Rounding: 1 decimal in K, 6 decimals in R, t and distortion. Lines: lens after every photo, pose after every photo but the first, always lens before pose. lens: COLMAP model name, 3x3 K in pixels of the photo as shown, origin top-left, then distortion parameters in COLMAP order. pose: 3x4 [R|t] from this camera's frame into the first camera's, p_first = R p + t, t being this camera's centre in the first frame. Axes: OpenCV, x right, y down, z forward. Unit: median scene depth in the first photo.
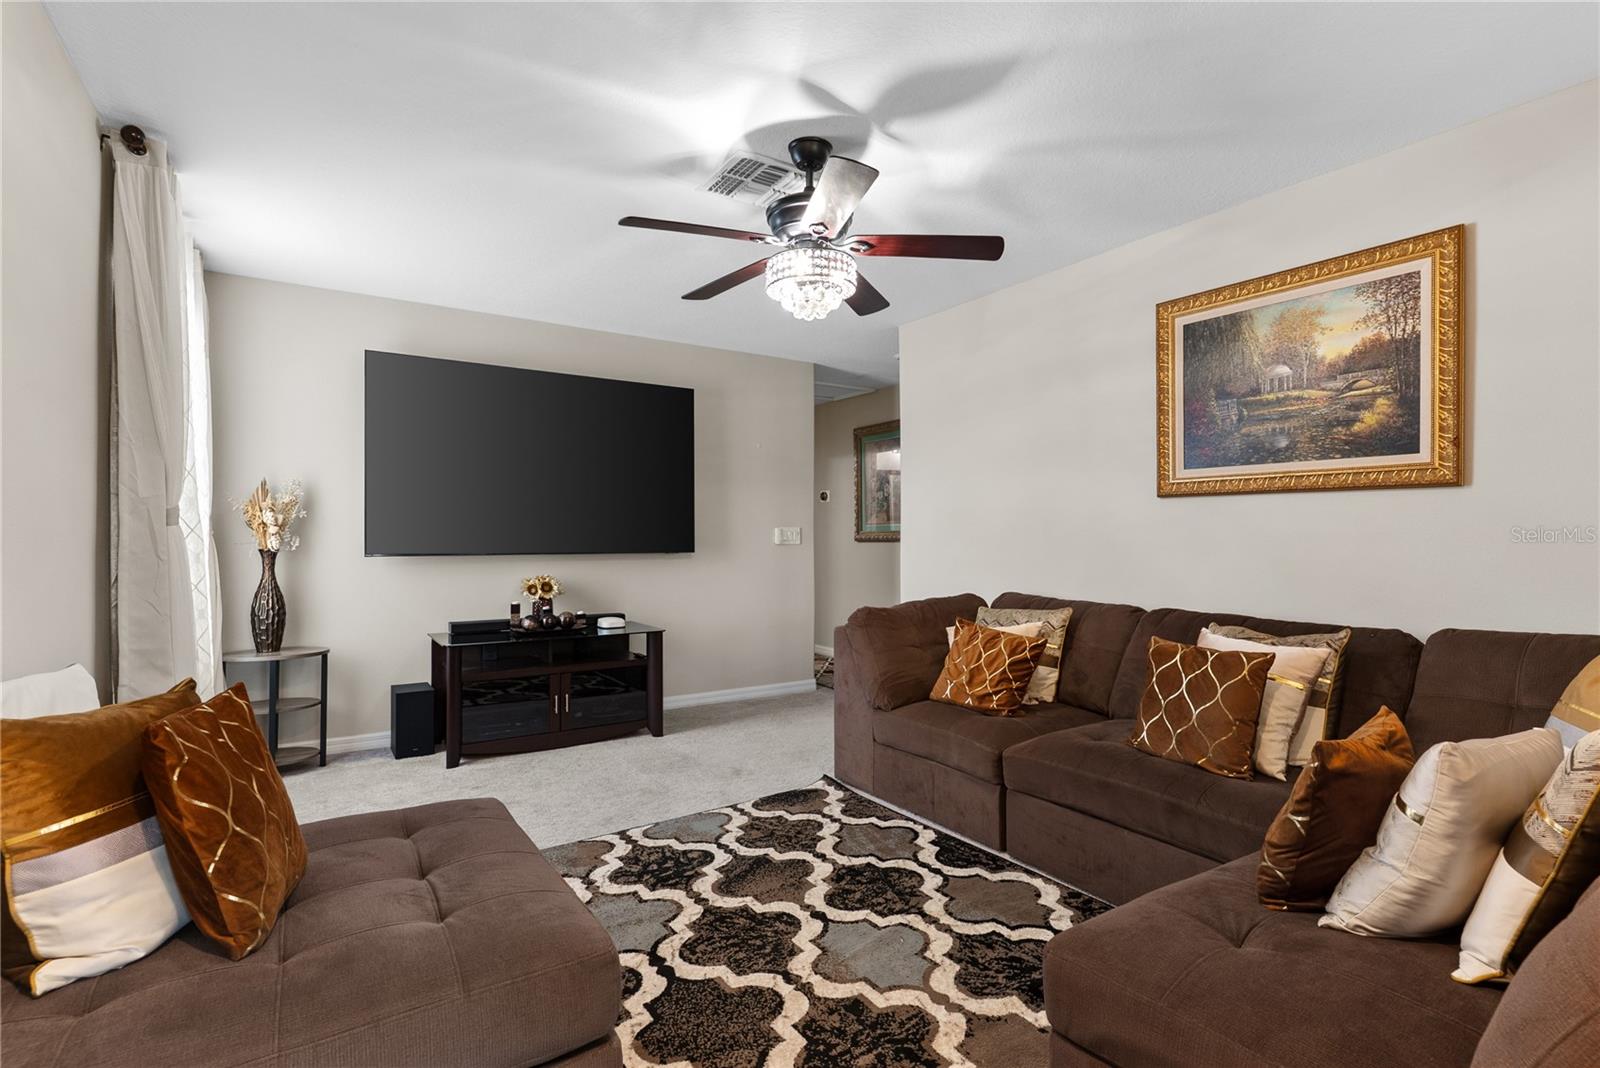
lens RADIAL K [[766.5, 0, 800.0], [0, 766.5, 534.0], [0, 0, 1]] dist [0.001579, 0.000504]
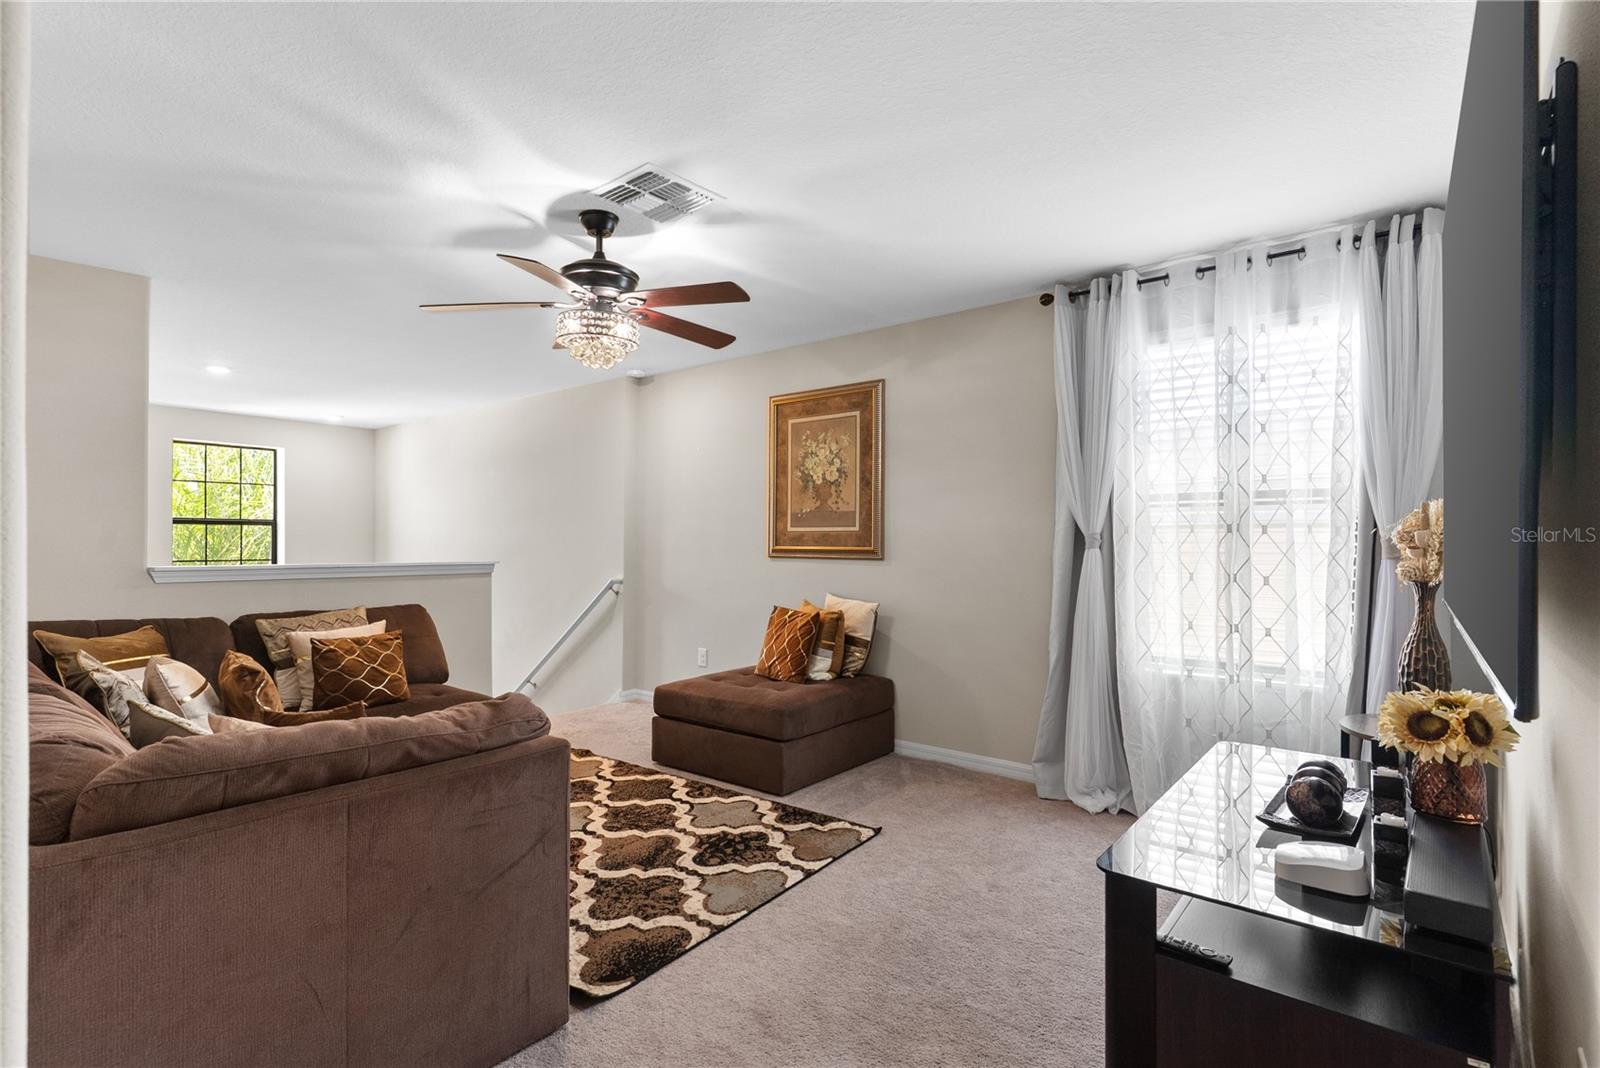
lens RADIAL K [[766.5, 0, 800.0], [0, 766.5, 534.0], [0, 0, 1]] dist [0.001579, 0.000504]
pose [[-0.951966, -0.001363, -0.306199, 0.075853], [0.001535, 0.999956, -0.009223, -0.024361], [0.306198, -0.009250, -0.951923, 2.107758]]
